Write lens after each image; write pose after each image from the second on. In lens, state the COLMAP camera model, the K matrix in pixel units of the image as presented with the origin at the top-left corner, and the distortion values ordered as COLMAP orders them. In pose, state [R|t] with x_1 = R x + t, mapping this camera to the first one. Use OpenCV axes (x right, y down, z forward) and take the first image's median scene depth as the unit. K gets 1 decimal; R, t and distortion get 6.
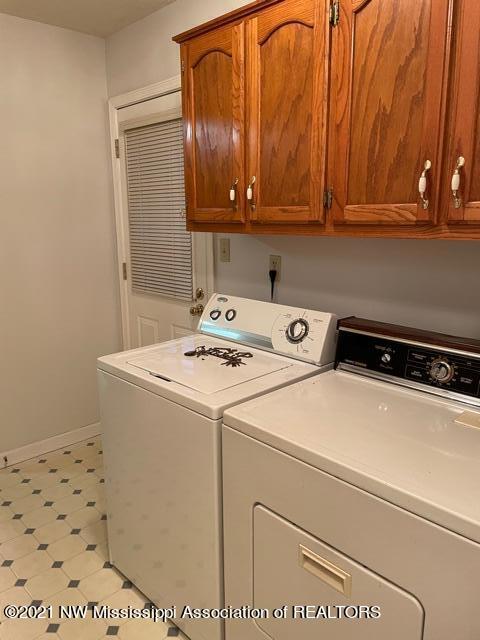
lens RADIAL K [[490.5, 0, 239.0], [0, 490.5, 321.1], [0, 0, 1]] dist [0.087611, -0.106786]
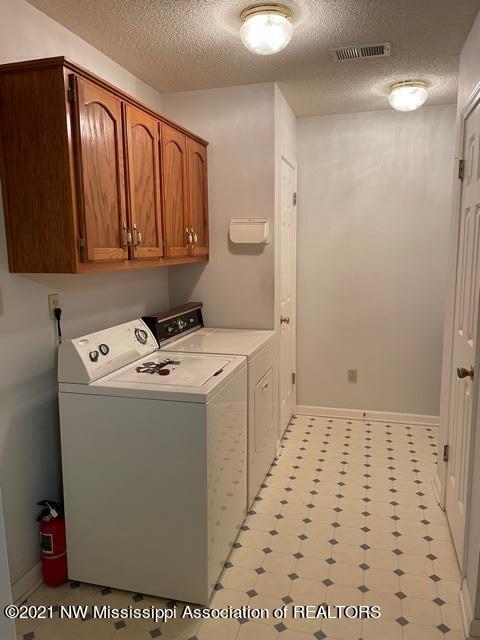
lens RADIAL K [[490.5, 0, 239.6], [0, 490.5, 320.3], [0, 0, 1]] dist [0.087611, -0.106786]
pose [[-0.514884, -0.109324, 0.850260, -1.138971], [0.199246, 0.949412, 0.242728, -0.290224], [-0.833784, 0.294388, -0.467055, 1.341506]]
